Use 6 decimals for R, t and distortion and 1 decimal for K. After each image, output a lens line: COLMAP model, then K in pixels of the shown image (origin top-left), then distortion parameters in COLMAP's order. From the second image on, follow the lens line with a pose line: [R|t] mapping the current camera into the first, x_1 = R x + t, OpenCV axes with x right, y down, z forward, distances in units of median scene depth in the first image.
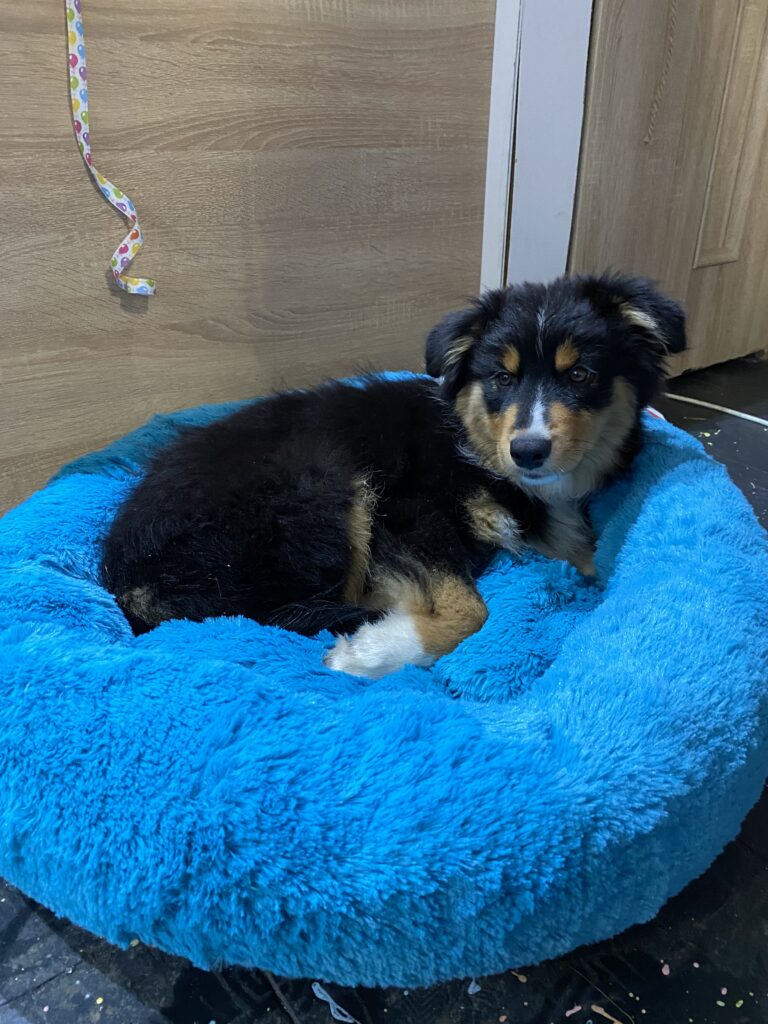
lens RADIAL K [[773.1, 0, 373.9], [0, 773.1, 510.8], [0, 0, 1]] dist [-0.012934, 0.000197]
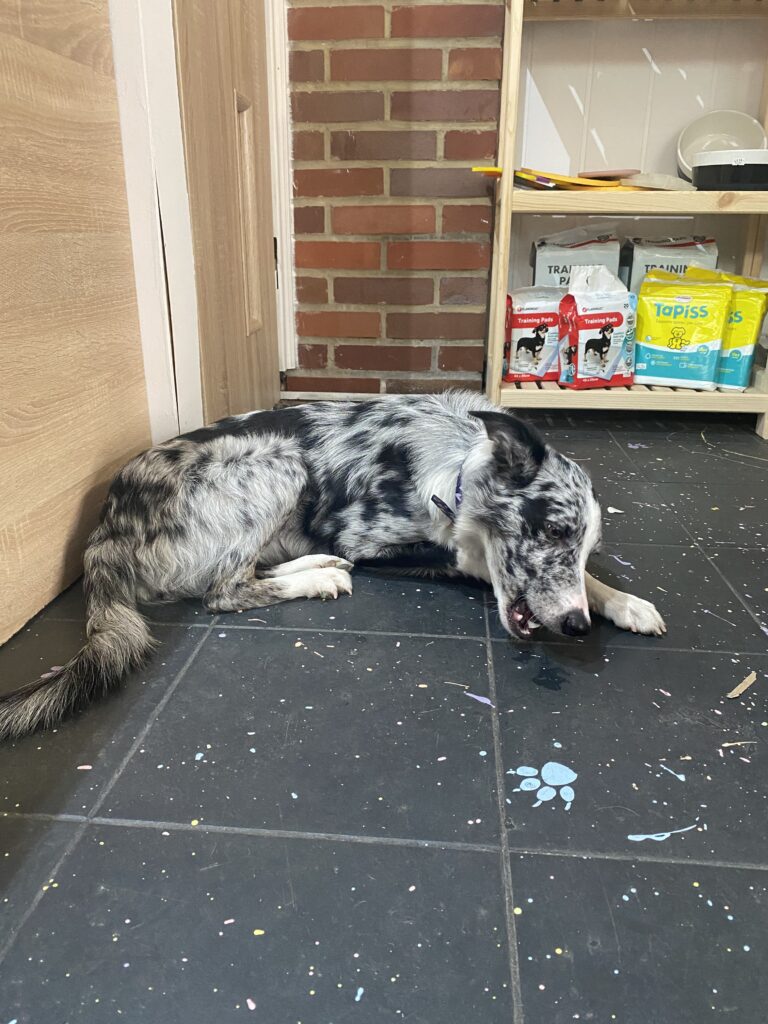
lens RADIAL K [[773.1, 0, 379.4], [0, 773.1, 513.5], [0, 0, 1]] dist [-0.012934, 0.000197]
pose [[0.656690, -0.249226, 0.711789, -0.512777], [0.321366, 0.946314, 0.034853, -0.039338], [-0.682262, 0.205857, 0.701528, 0.114147]]
